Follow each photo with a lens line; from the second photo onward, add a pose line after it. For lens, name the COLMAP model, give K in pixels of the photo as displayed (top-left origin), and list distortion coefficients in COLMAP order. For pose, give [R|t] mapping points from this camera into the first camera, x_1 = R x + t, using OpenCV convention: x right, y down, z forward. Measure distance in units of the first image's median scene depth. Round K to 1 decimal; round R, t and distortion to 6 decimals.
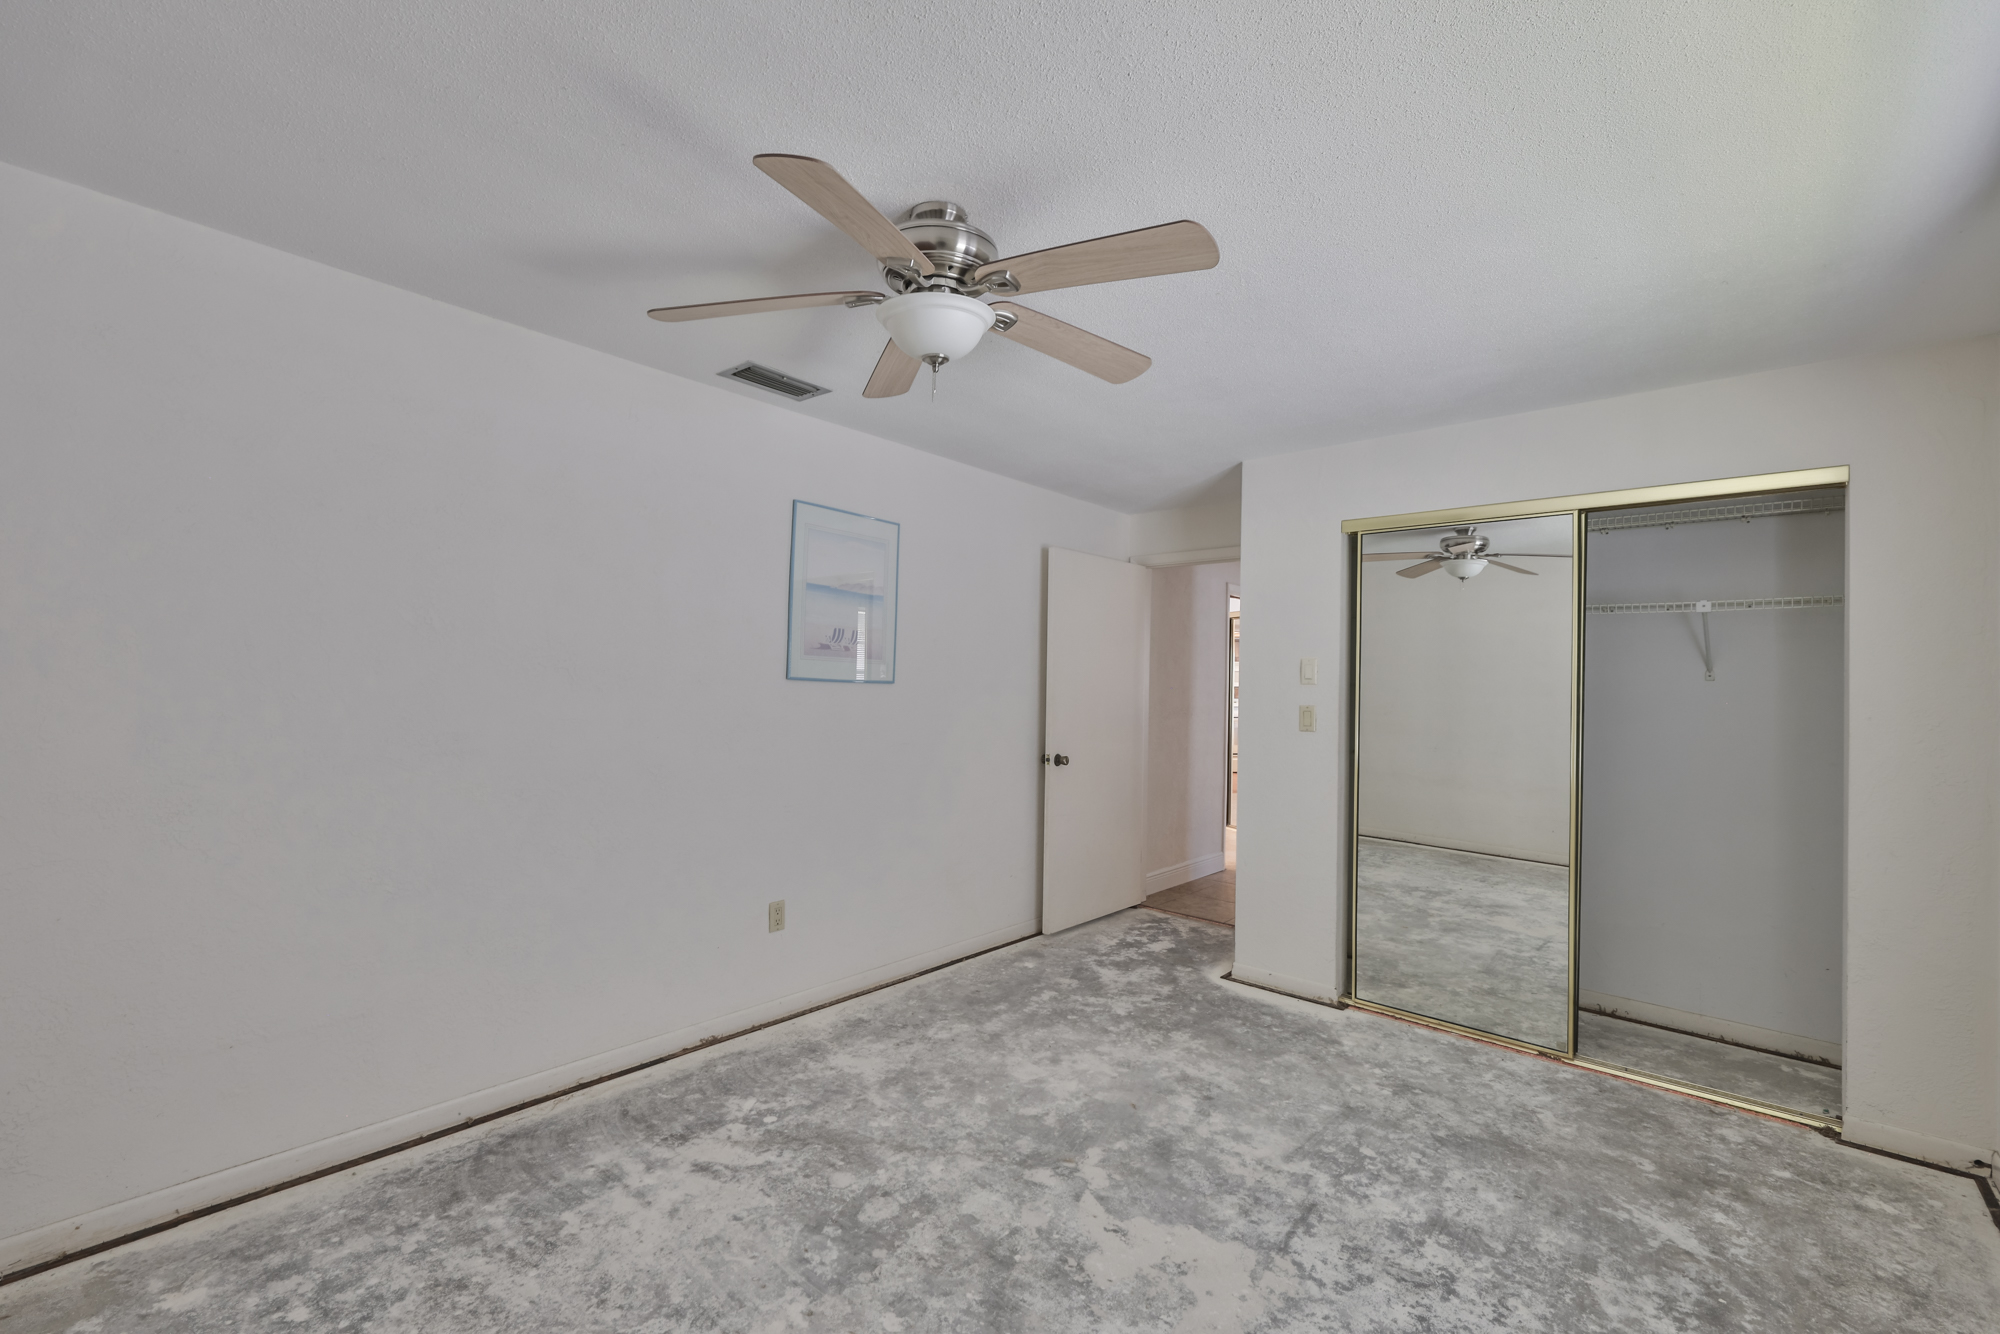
lens RADIAL K [[847.3, 0, 999.1], [0, 847.3, 674.2], [0, 0, 1]] dist [-0.007352, 0.001237]
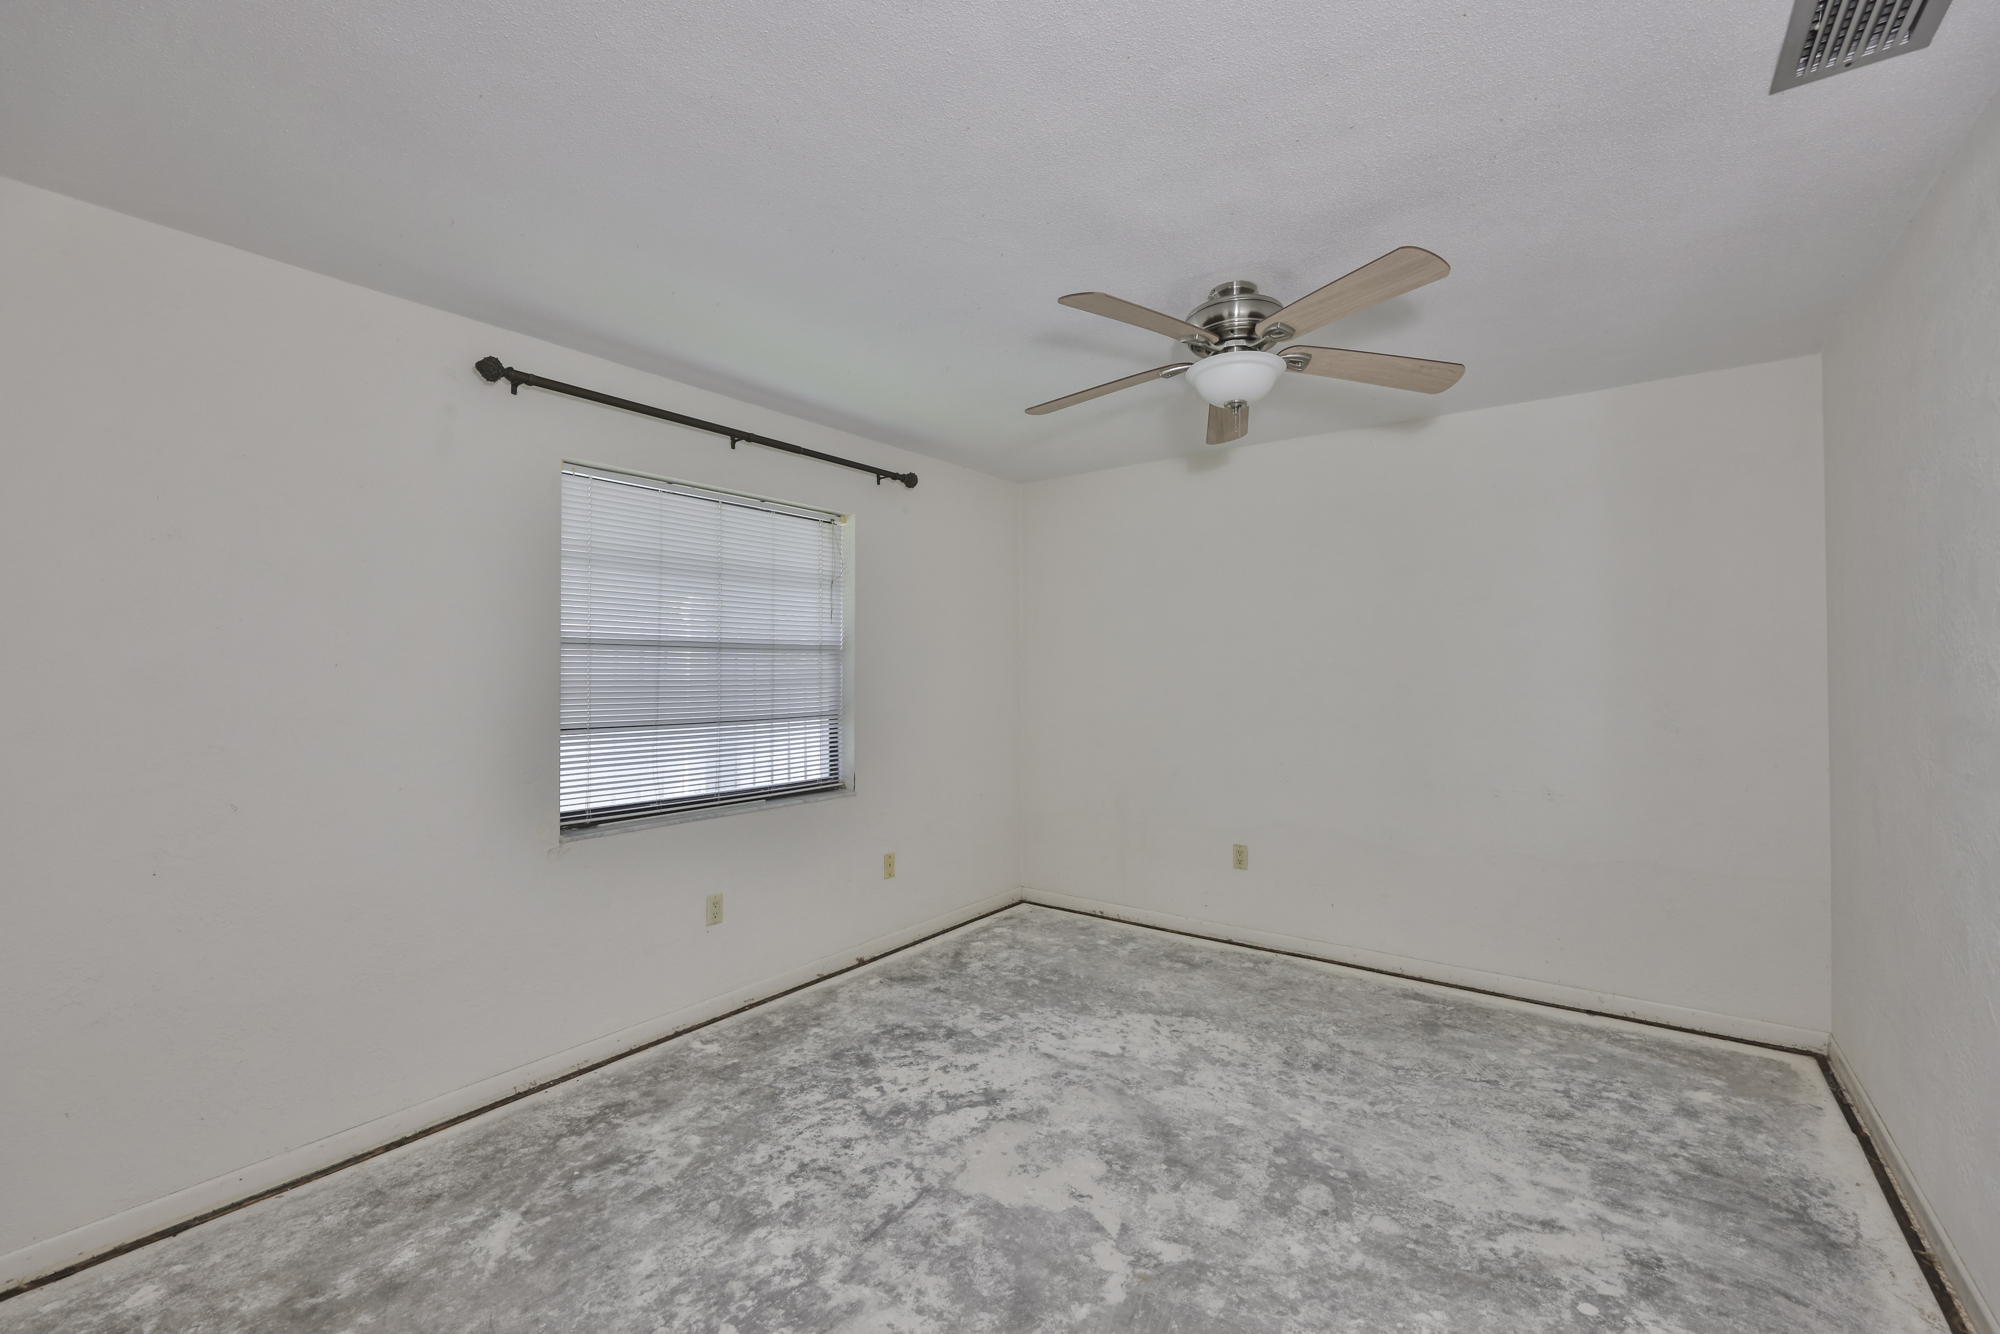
lens RADIAL K [[847.3, 0, 1000.7], [0, 847.3, 668.1], [0, 0, 1]] dist [-0.007352, 0.001237]
pose [[-0.996914, -0.017841, -0.076454, 0.319858], [-0.016718, 0.999743, -0.015306, 0.030111], [0.076707, -0.013981, -0.996956, 1.991311]]
